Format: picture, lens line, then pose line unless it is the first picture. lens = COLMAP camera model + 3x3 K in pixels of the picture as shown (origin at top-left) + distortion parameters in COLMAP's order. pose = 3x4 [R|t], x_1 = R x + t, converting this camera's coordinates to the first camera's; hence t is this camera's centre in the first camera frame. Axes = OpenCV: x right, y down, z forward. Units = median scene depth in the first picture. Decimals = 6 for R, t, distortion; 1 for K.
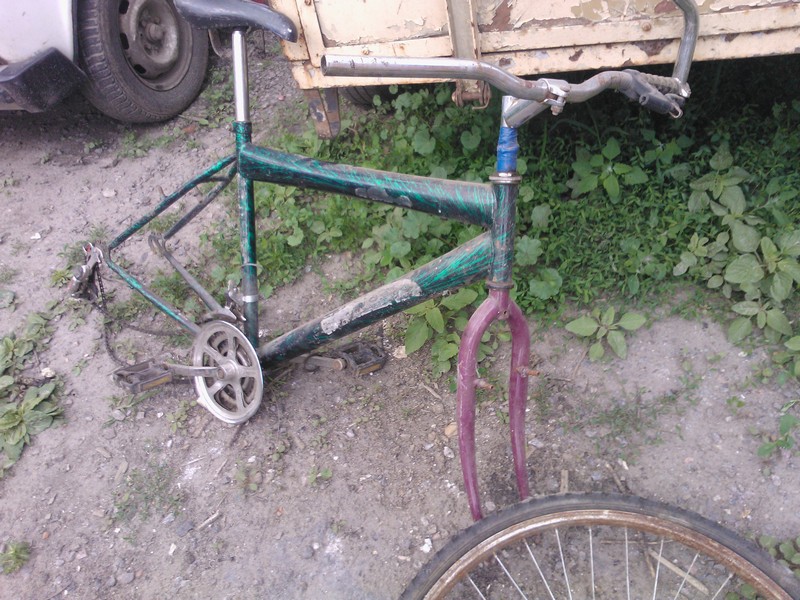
lens RADIAL K [[652.6, 0, 438.4], [0, 652.6, 288.1], [0, 0, 1]] dist [-0.005541, -0.006080]
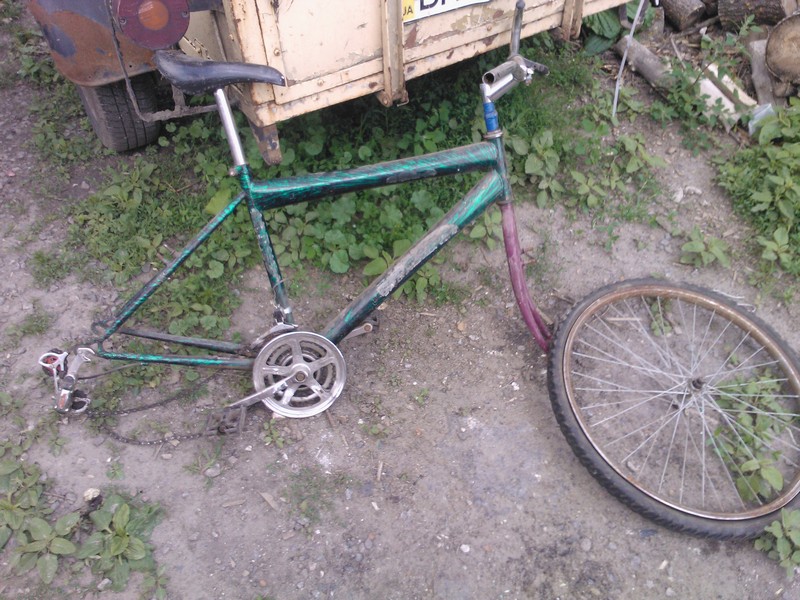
lens RADIAL K [[629.9, 0, 395.9], [0, 629.9, 279.1], [0, 0, 1]] dist [0.132207, -0.286539]
pose [[0.695384, -0.389373, 0.604012, -0.966887], [0.396332, 0.908909, 0.129636, -0.122693], [-0.599469, 0.149243, 0.786361, -0.016689]]
